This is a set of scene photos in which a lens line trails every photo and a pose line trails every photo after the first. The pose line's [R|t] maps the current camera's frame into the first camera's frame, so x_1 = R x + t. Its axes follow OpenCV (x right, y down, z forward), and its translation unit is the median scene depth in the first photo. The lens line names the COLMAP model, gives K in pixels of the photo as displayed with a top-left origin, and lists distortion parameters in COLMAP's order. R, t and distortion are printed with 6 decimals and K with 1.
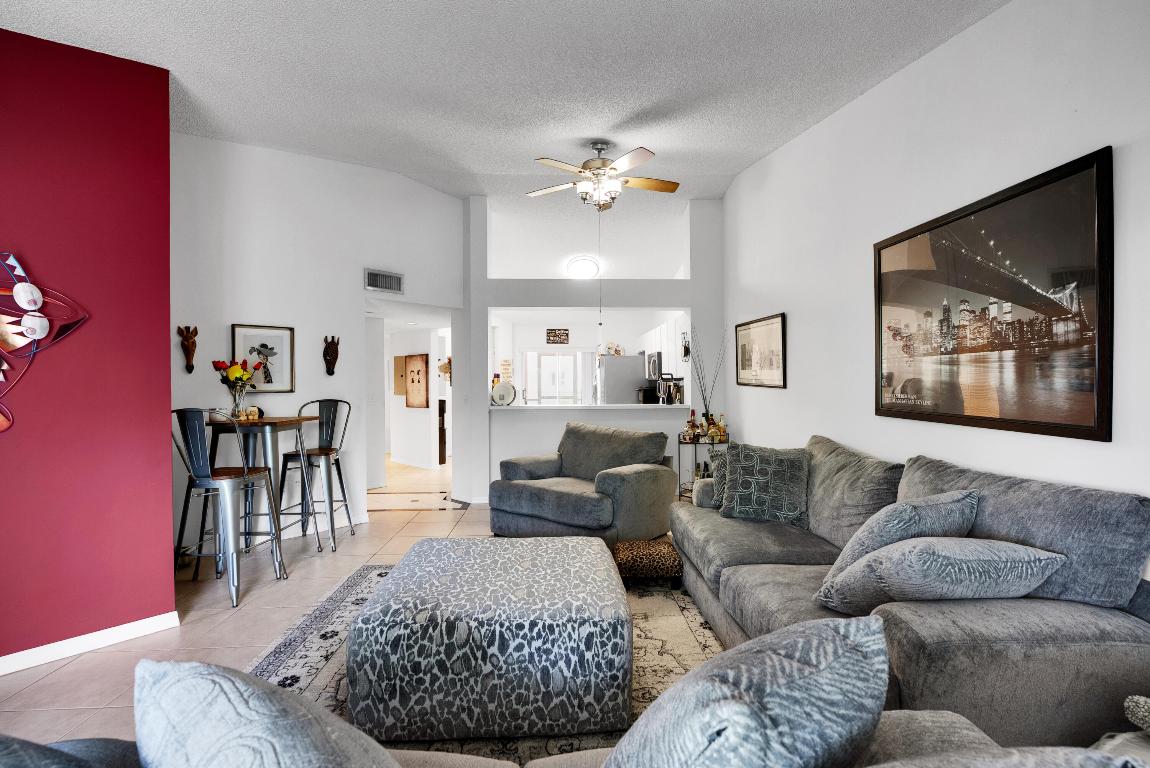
lens RADIAL K [[536.0, 0, 573.7], [0, 536.0, 382.6], [0, 0, 1]] dist [-0.011878, 0.002744]
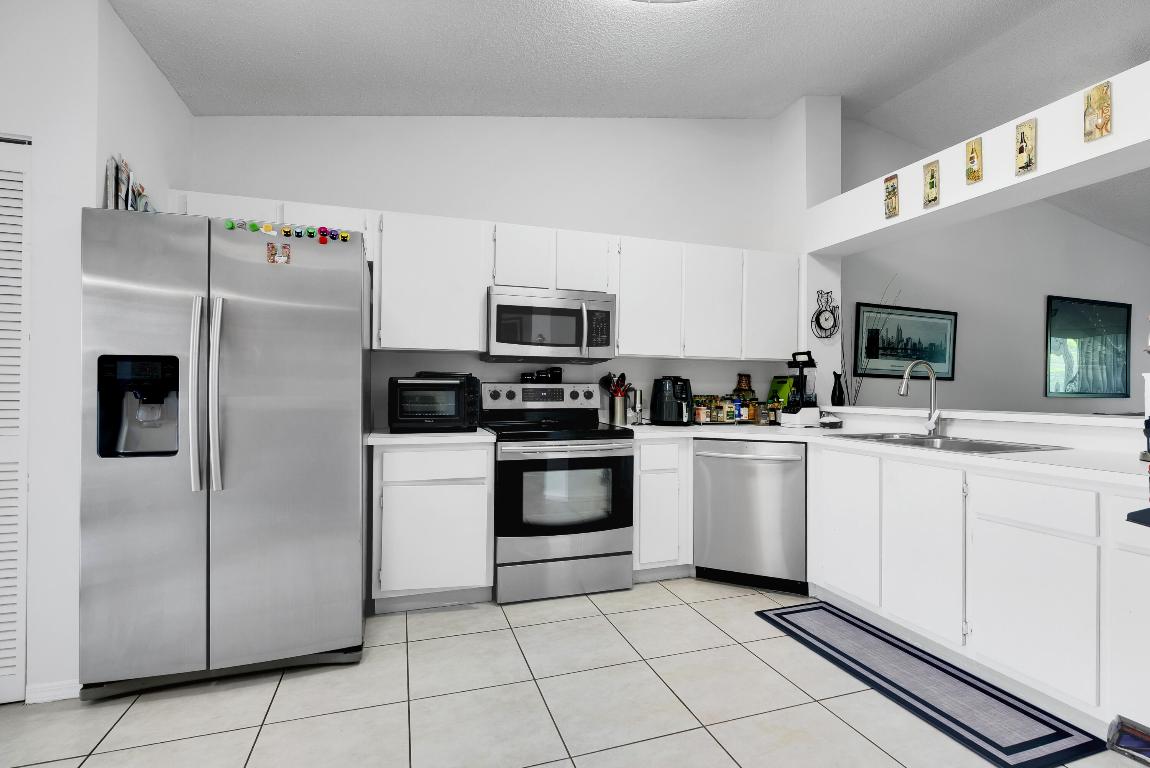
lens RADIAL K [[536.0, 0, 581.5], [0, 536.0, 383.9], [0, 0, 1]] dist [-0.011878, 0.002744]
pose [[-0.285810, 0.016342, 0.958147, -0.519156], [-0.003066, 0.999834, -0.017967, 0.046932], [-0.958281, -0.008072, -0.285712, 2.409567]]
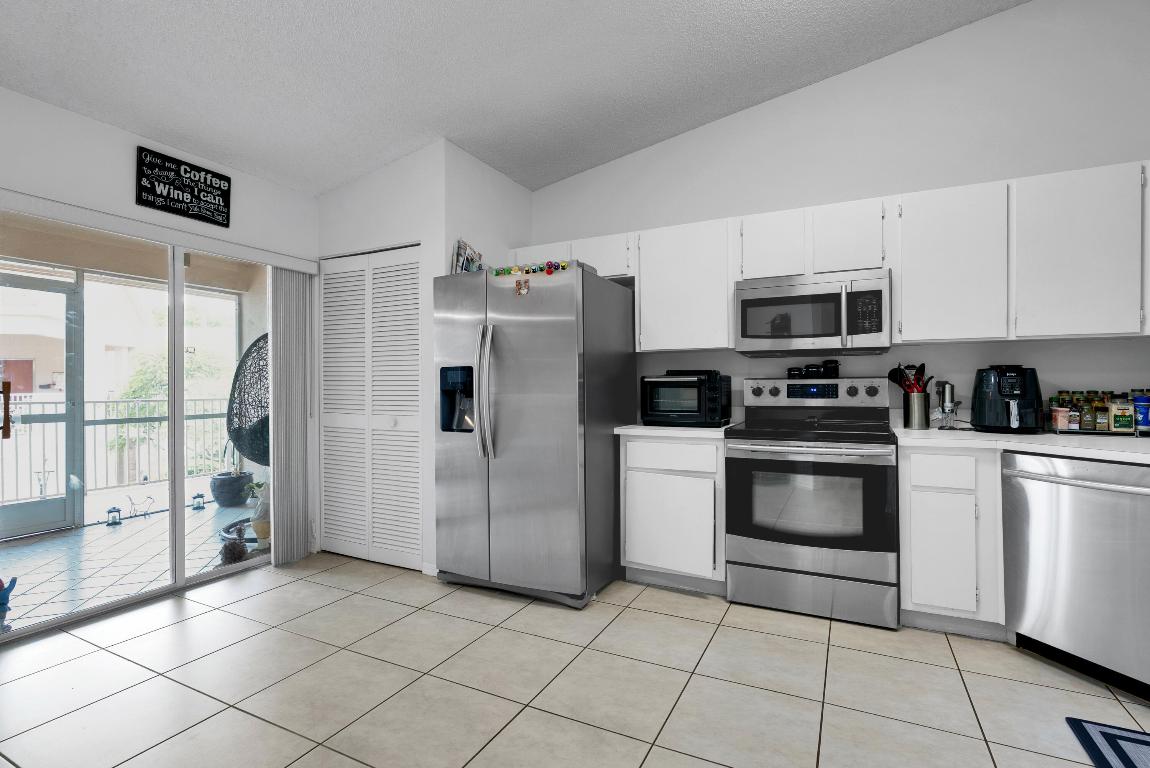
lens RADIAL K [[536.0, 0, 588.5], [0, 536.0, 385.7], [0, 0, 1]] dist [-0.011878, 0.002744]
pose [[0.483893, 0.007964, 0.875091, -0.512587], [0.003343, 0.999934, -0.010948, 0.048775], [-0.875121, 0.008224, 0.483835, 2.101395]]
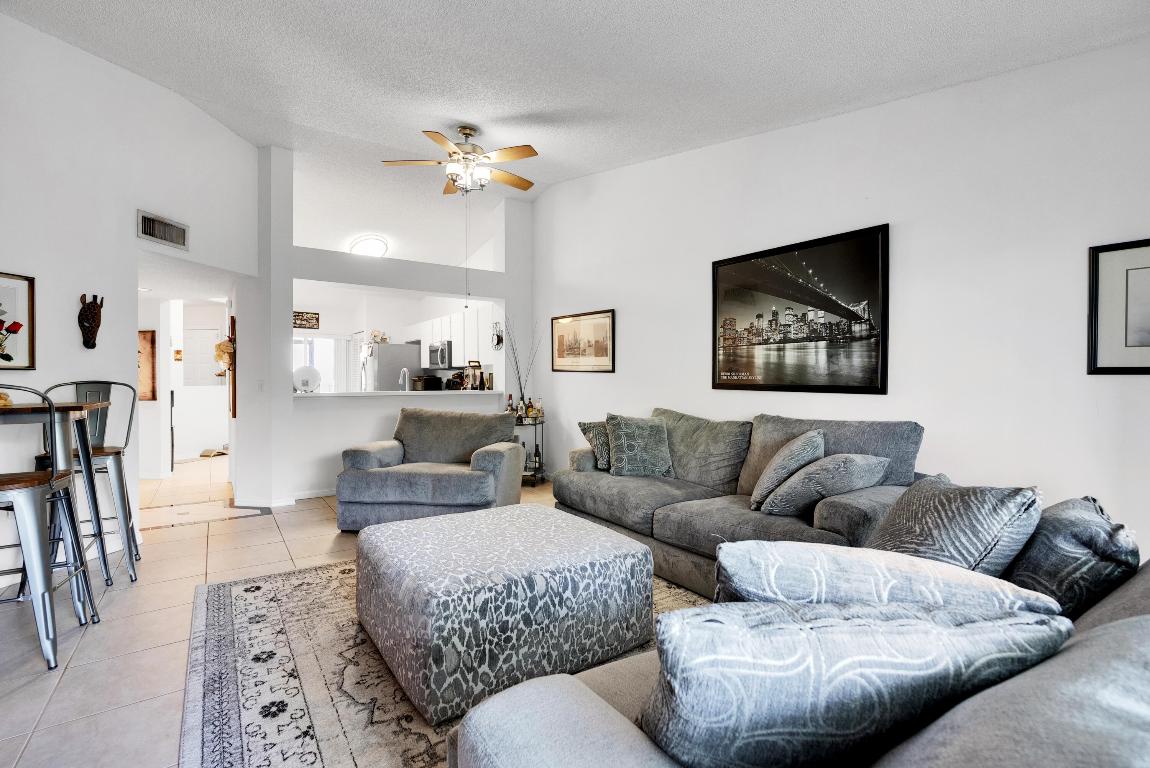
lens RADIAL K [[536.0, 0, 575.0], [0, 536.0, 378.9], [0, 0, 1]] dist [-0.011878, 0.002744]
pose [[0.843577, 0.006559, 0.536967, -0.376181], [-0.005599, 0.999978, -0.003419, 0.035078], [-0.536978, -0.000123, 0.843596, 0.039415]]
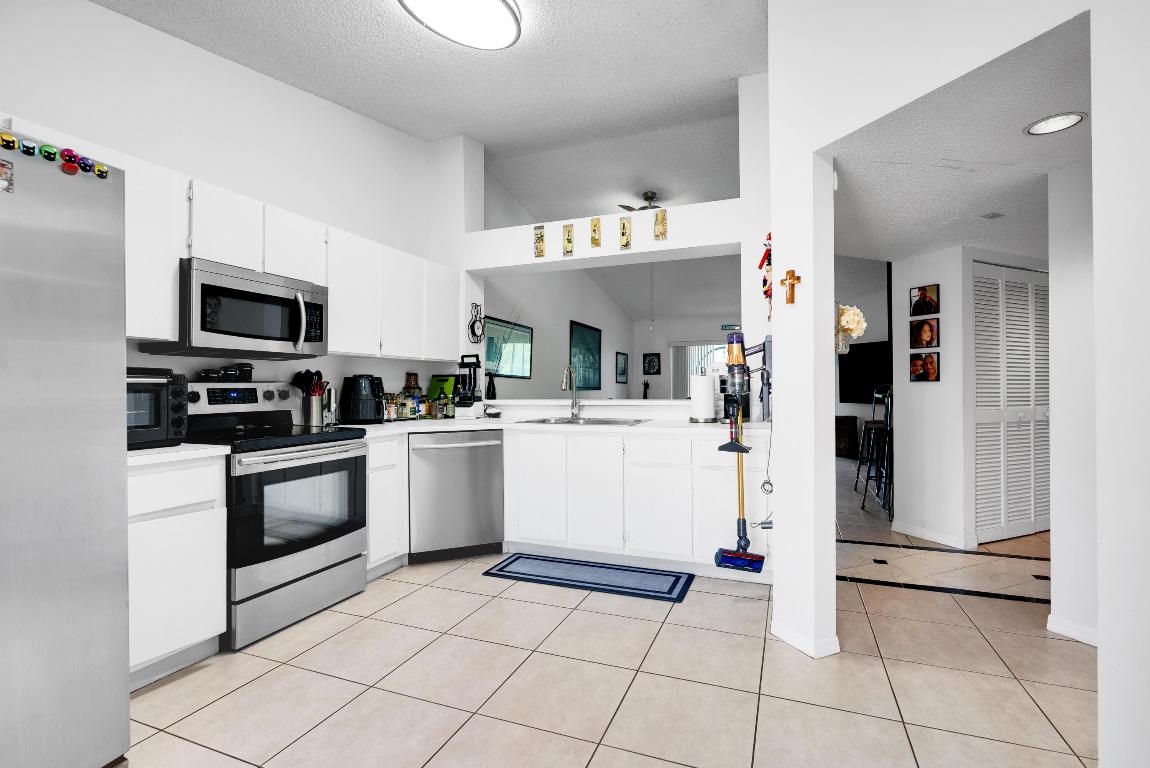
lens RADIAL K [[536.0, 0, 574.4], [0, 536.0, 385.3], [0, 0, 1]] dist [-0.011878, 0.002744]
pose [[-0.915297, 0.013865, 0.402541, -0.367584], [0.013212, 0.999903, -0.004399, 0.043597], [-0.402563, 0.001292, -0.915391, 2.722418]]
